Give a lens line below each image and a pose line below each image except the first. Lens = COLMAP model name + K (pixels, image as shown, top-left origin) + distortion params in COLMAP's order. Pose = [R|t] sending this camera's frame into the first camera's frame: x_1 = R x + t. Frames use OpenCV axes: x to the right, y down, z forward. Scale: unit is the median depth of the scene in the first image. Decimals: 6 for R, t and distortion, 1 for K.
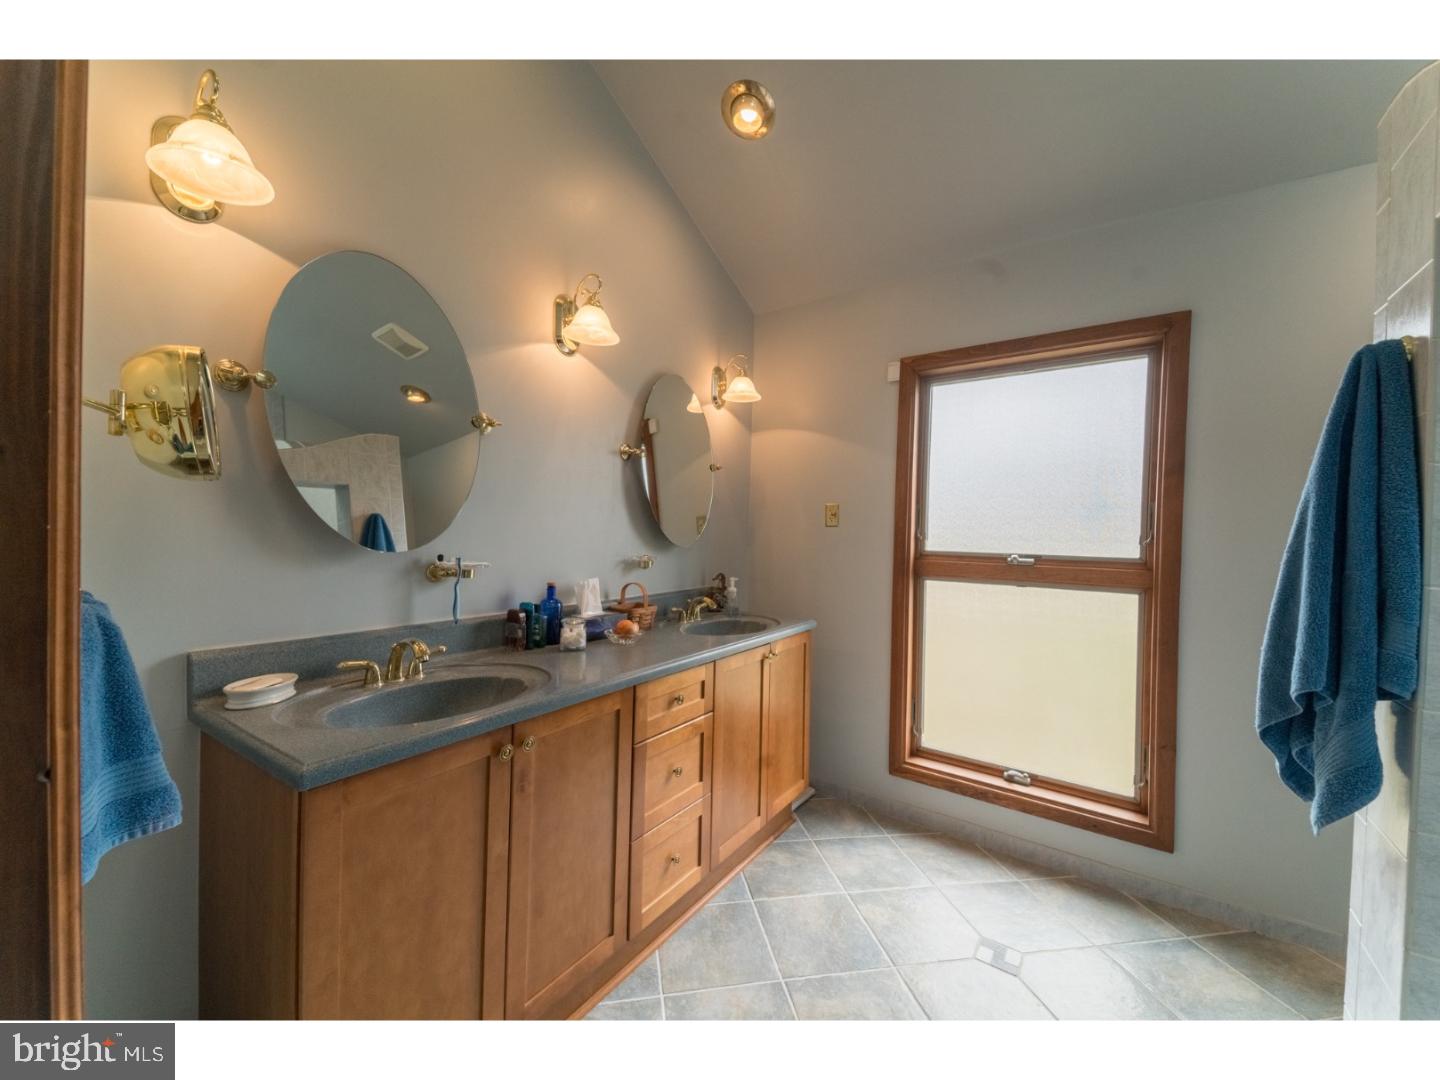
lens RADIAL K [[582.2, 0, 720.0], [0, 582.2, 540.0], [0, 0, 1]] dist [0.088907, -0.043030]
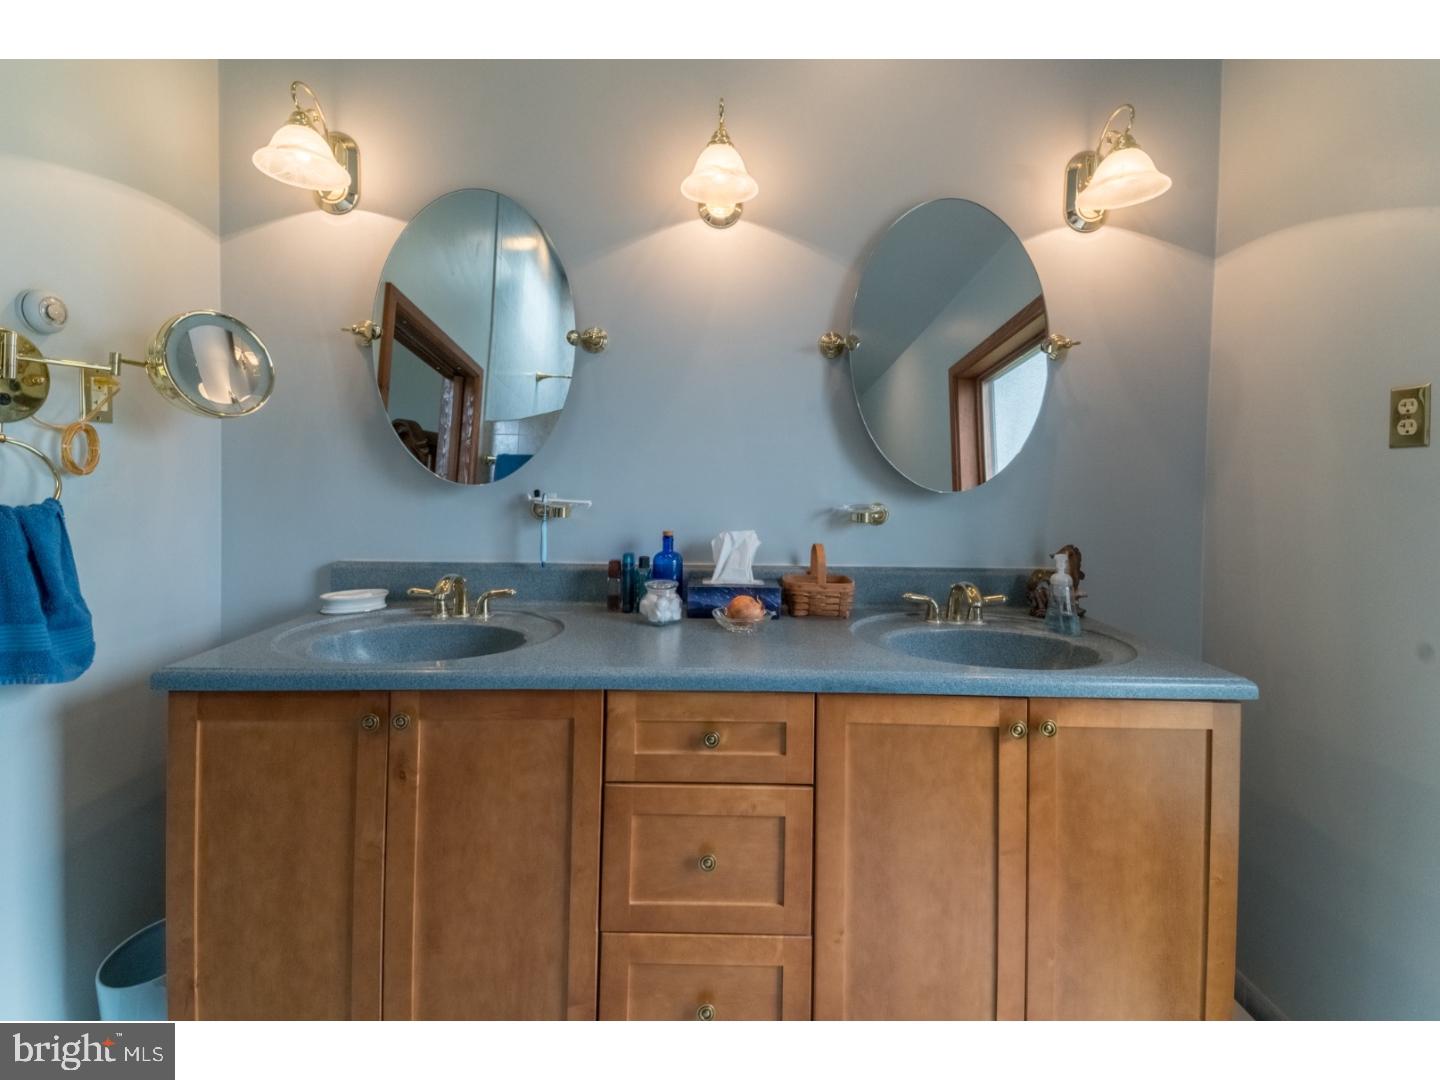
lens RADIAL K [[600.5, 0, 720.5], [0, 600.5, 520.0], [0, 0, 1]] dist [0.023049, 0.000111]
pose [[0.582044, 0.065805, -0.810490, 0.398685], [-0.018938, 0.997547, 0.067393, 0.002483], [0.812937, -0.023876, 0.581862, 0.609077]]
